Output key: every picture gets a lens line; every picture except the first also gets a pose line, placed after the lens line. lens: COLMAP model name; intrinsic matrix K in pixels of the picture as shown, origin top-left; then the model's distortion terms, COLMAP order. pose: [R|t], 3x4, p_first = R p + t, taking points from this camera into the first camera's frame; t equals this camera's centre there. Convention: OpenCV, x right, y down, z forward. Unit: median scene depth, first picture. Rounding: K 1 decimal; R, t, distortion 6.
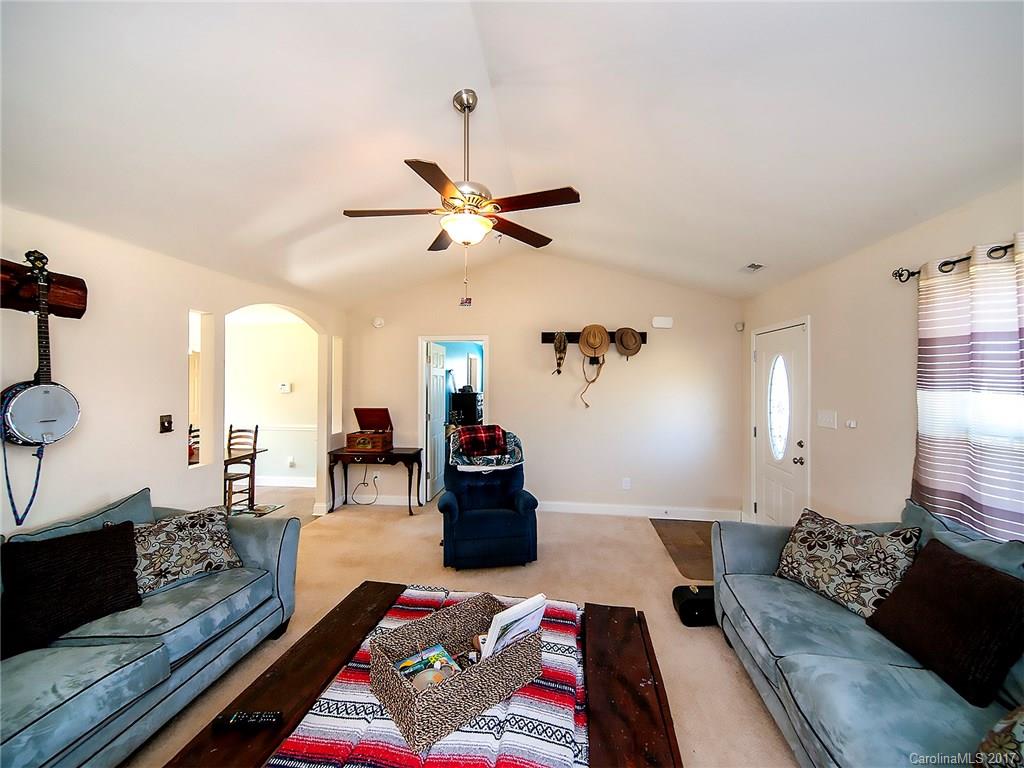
lens RADIAL K [[417.5, 0, 505.3], [0, 417.5, 376.1], [0, 0, 1]] dist [0.029221, -0.013873]
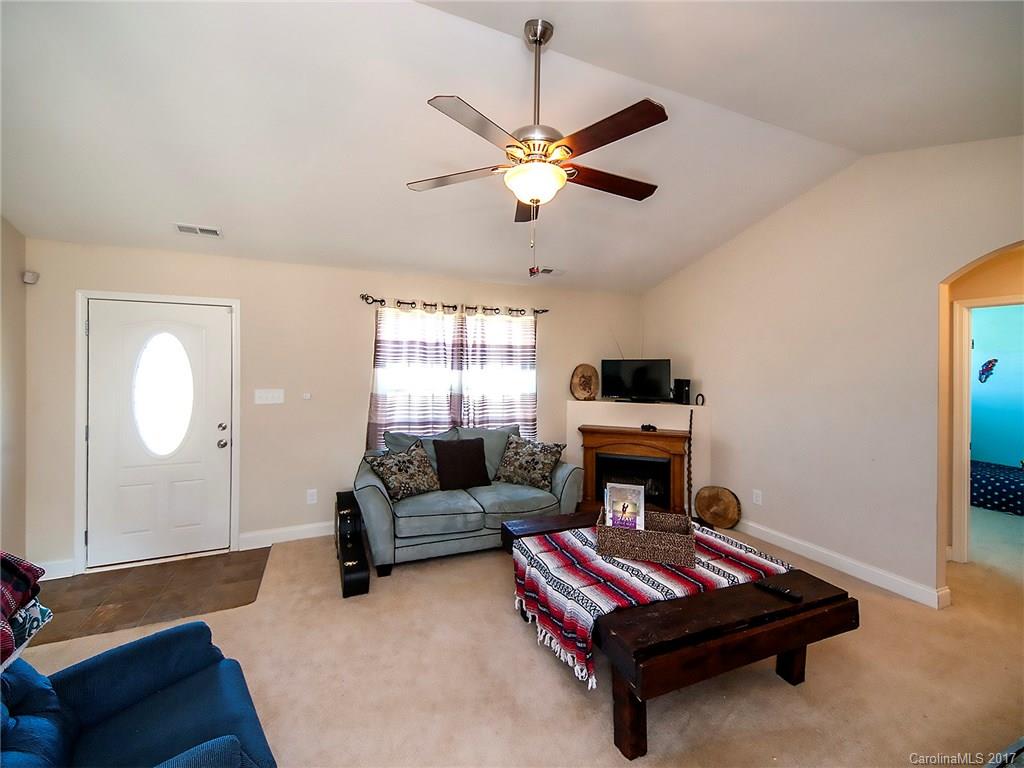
lens RADIAL K [[424.3, 0, 505.9], [0, 424.3, 370.0], [0, 0, 1]] dist [0.035383, -0.014684]
pose [[-0.572148, -0.007860, 0.820112, -0.746243], [-0.011461, 0.999933, 0.001588, 0.028896], [-0.820070, -0.008490, -0.572200, 1.549981]]
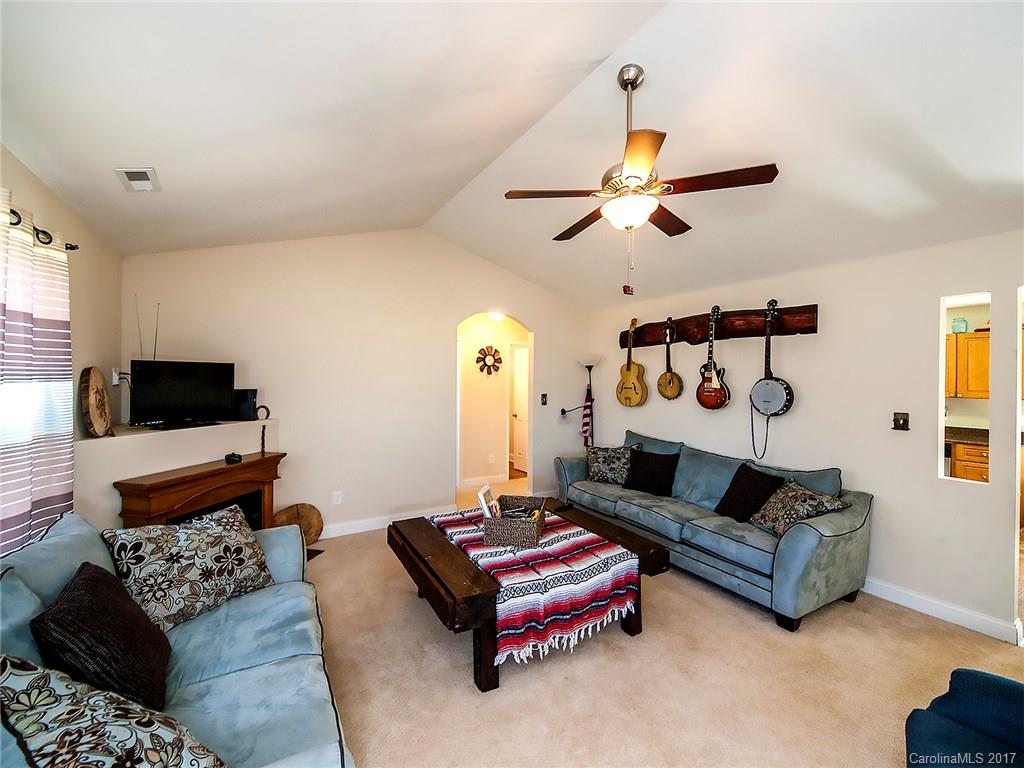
lens RADIAL K [[417.5, 0, 505.3], [0, 417.5, 376.1], [0, 0, 1]] dist [0.029221, -0.013873]
pose [[-0.743915, -0.009969, -0.668200, 0.782298], [-0.004504, 0.999941, -0.009904, 0.028283], [0.668260, -0.004358, -0.743915, 1.548915]]
